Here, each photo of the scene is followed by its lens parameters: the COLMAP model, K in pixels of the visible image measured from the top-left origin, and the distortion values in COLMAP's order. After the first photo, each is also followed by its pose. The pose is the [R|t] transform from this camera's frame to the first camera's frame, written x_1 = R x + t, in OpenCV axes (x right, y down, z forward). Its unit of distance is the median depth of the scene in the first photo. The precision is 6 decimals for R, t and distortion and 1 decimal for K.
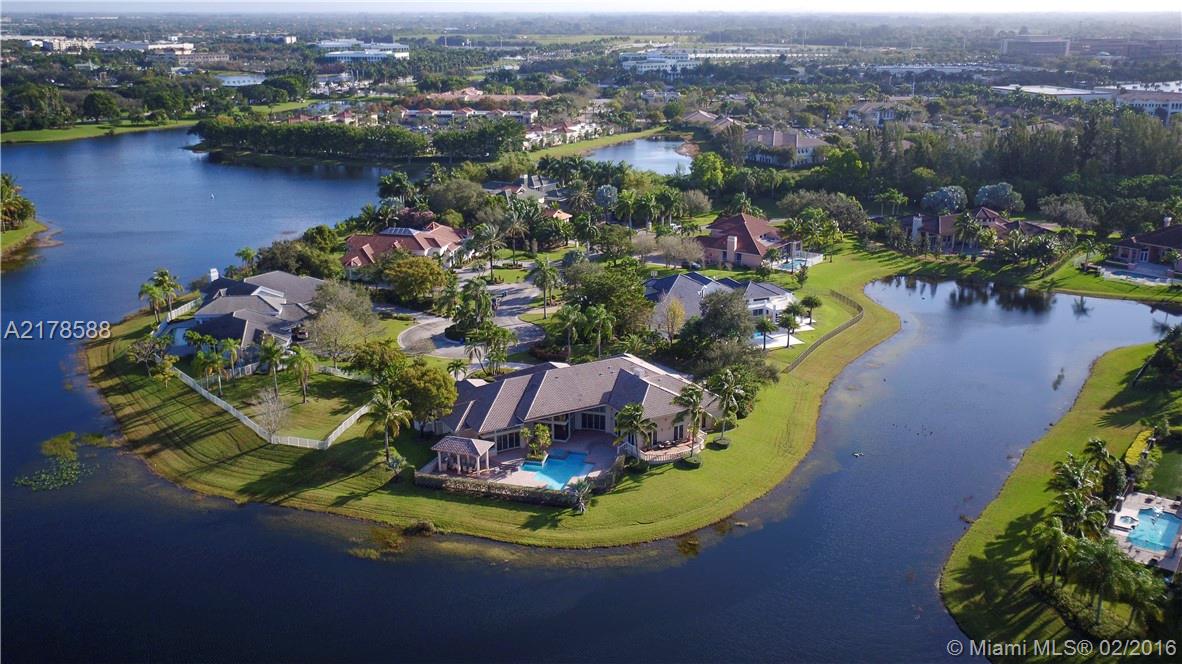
lens RADIAL K [[1041.0, 0, 585.7], [0, 1041.0, 333.2], [0, 0, 1]] dist [-0.000239, 0.008847]
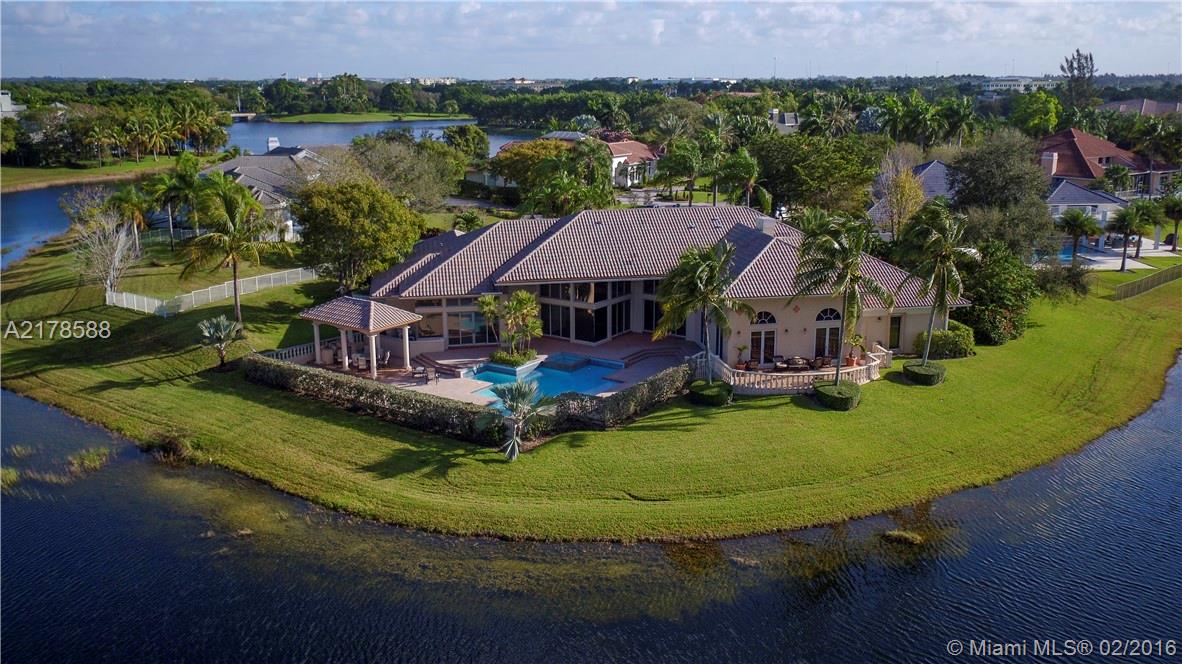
lens RADIAL K [[1041.0, 0, 585.7], [0, 1041.0, 333.2], [0, 0, 1]] dist [-0.000239, 0.008847]
pose [[0.948683, 0.076186, -0.306915, 0.057590], [-0.091133, 0.995236, -0.034647, 0.052102], [0.302813, 0.060839, 0.951106, 0.236196]]
